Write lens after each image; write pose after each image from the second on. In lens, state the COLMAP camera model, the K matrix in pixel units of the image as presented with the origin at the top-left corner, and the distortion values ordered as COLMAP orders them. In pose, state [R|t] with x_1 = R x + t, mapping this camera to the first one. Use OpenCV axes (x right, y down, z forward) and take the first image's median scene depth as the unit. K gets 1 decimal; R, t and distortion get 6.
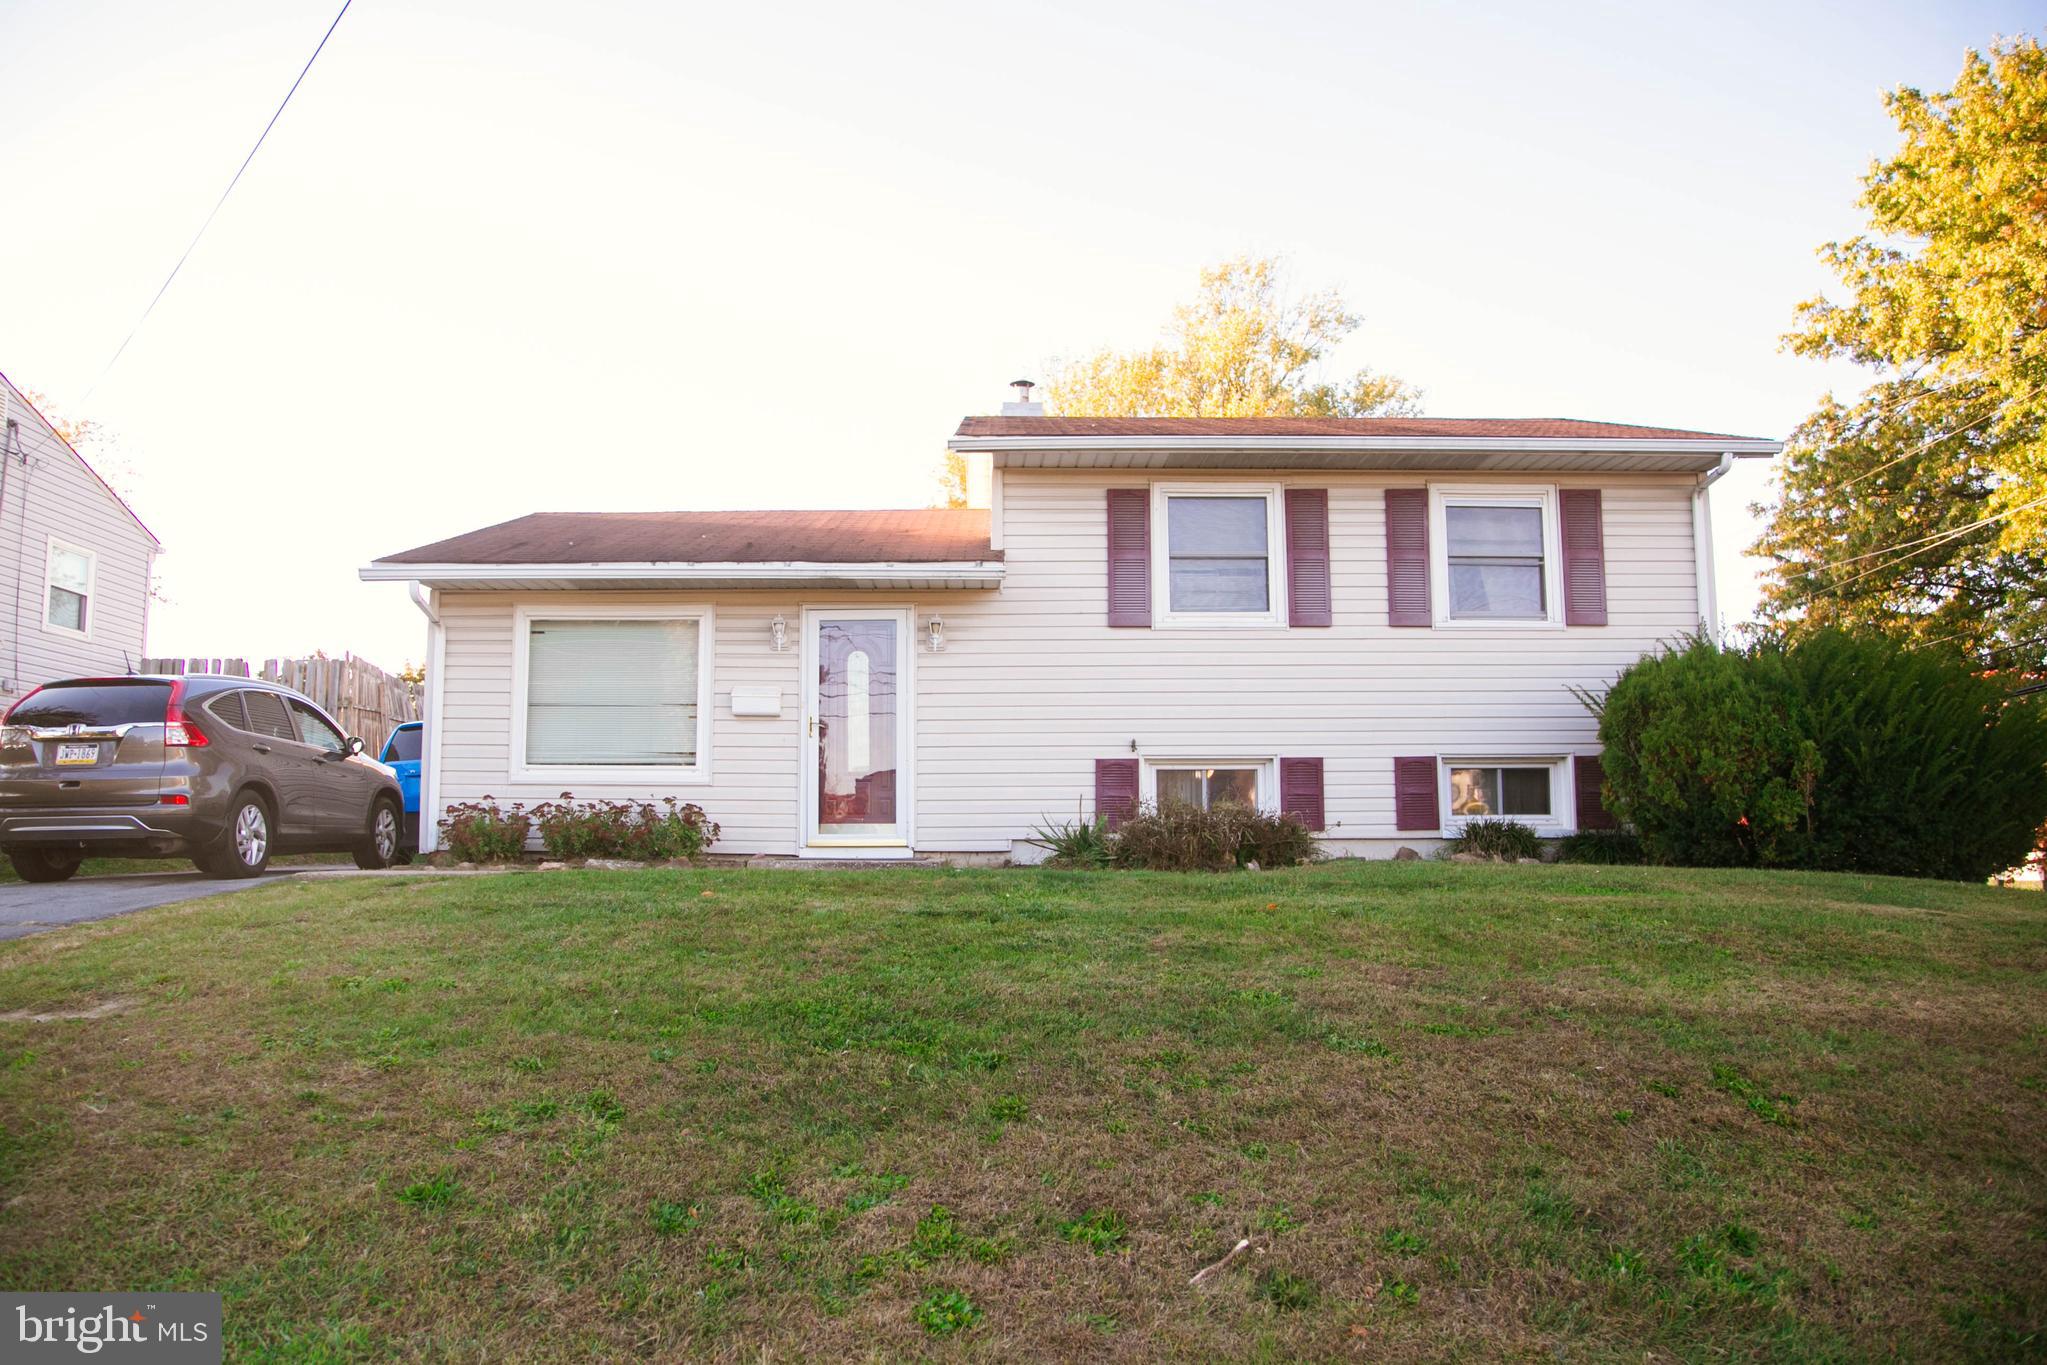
lens RADIAL K [[1371.4, 0, 1021.7], [0, 1371.4, 761.7], [0, 0, 1]] dist [-0.014775, -0.002963]
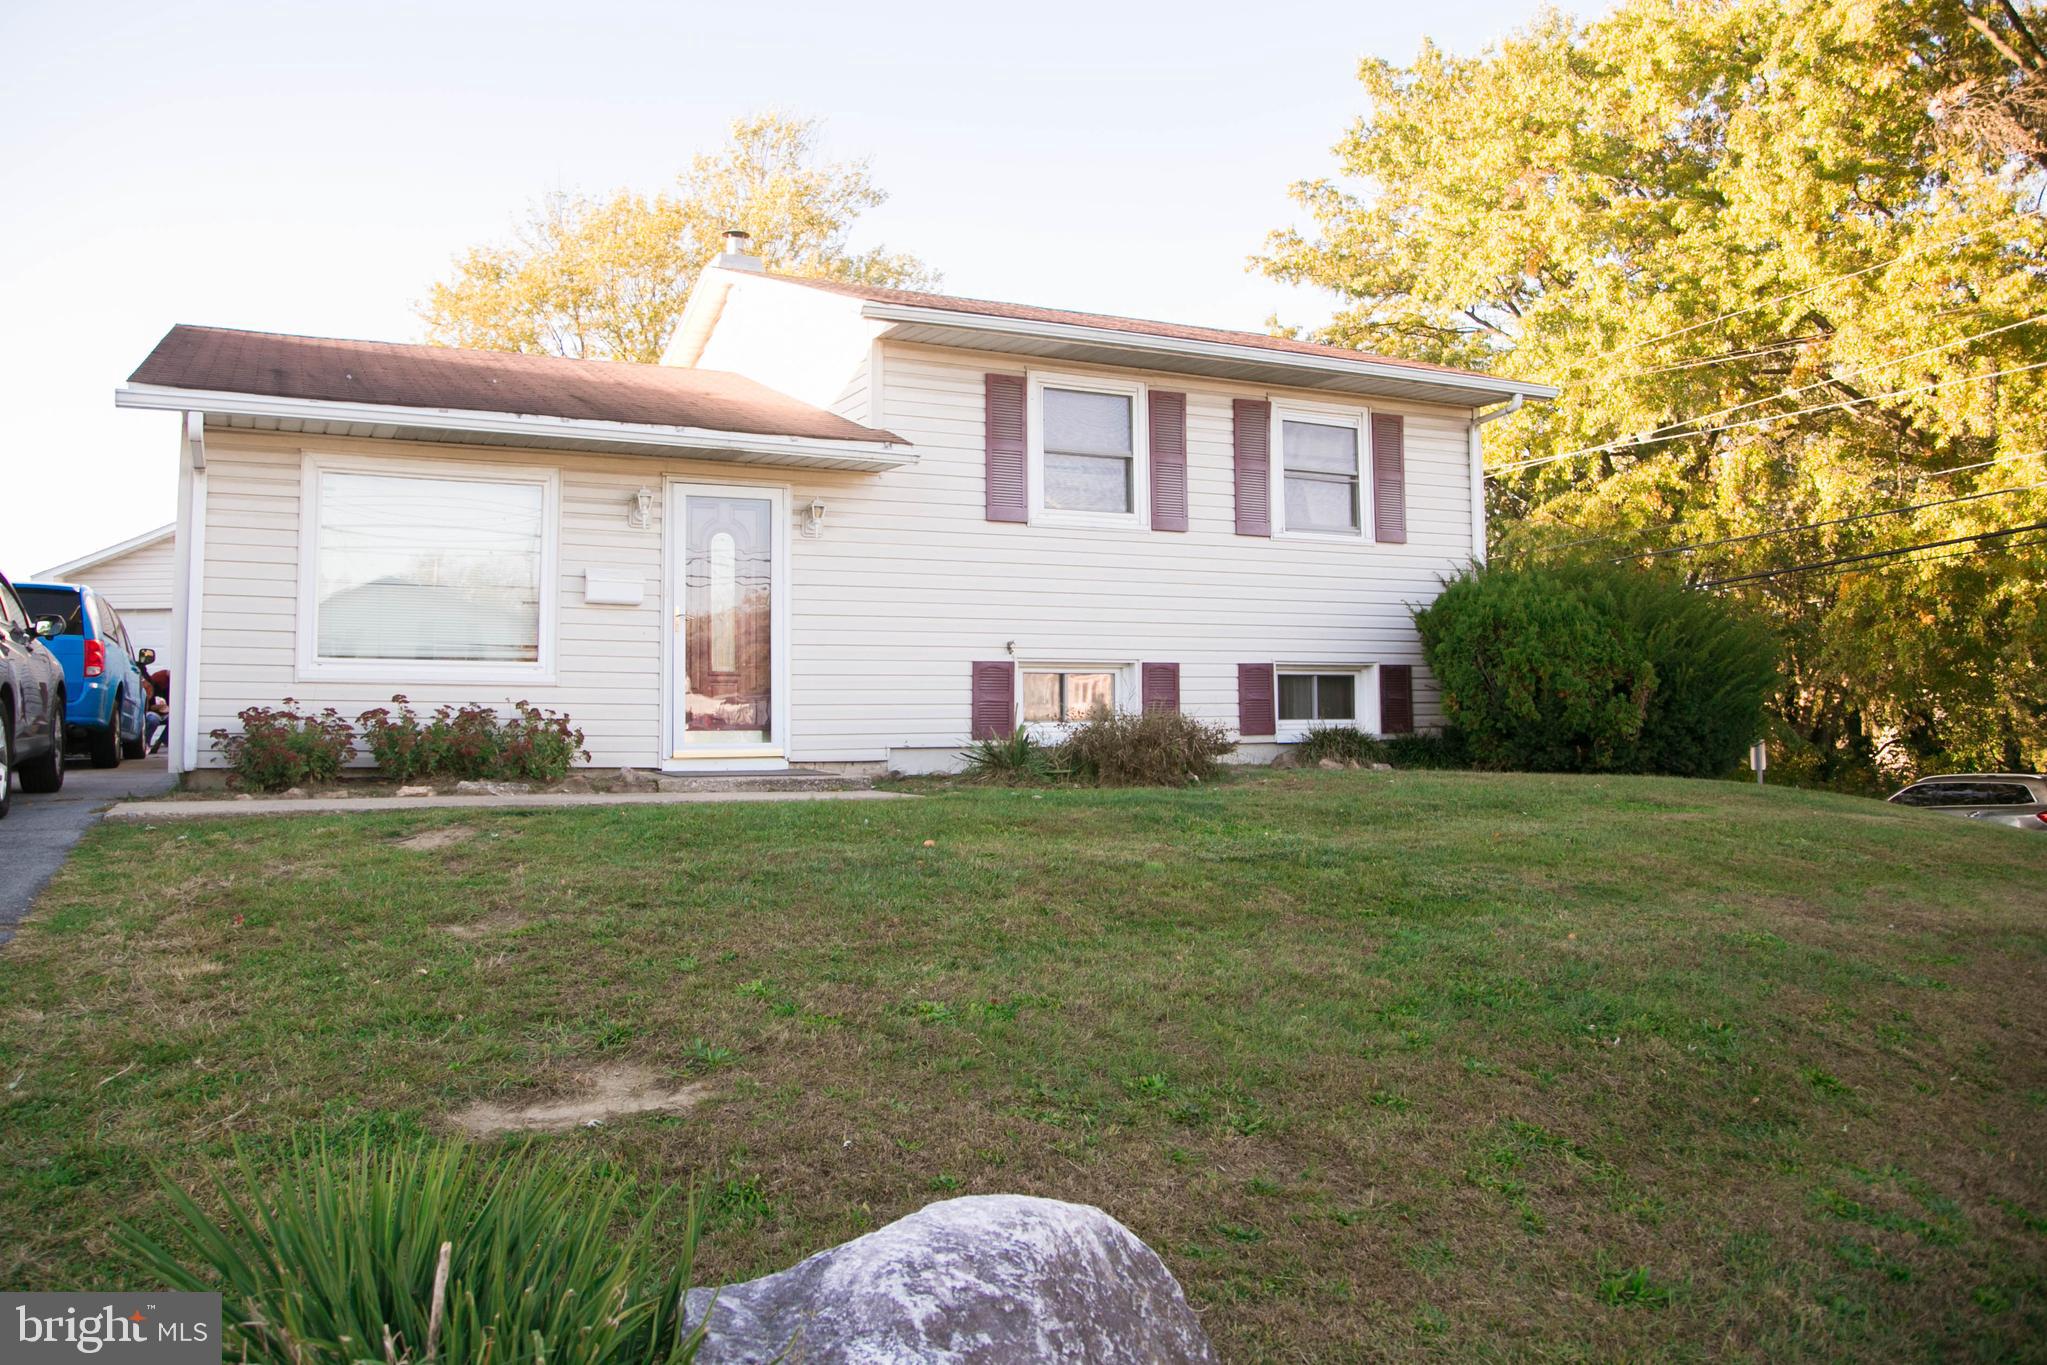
lens RADIAL K [[1402.0, 0, 1023.5], [0, 1402.0, 682.5], [0, 0, 1]] dist [0.000247, 0.001395]
pose [[0.924106, 0.011464, 0.381964, -0.277984], [-0.023290, 0.999381, 0.026351, -0.013248], [-0.381425, -0.033247, 0.923802, 0.097262]]
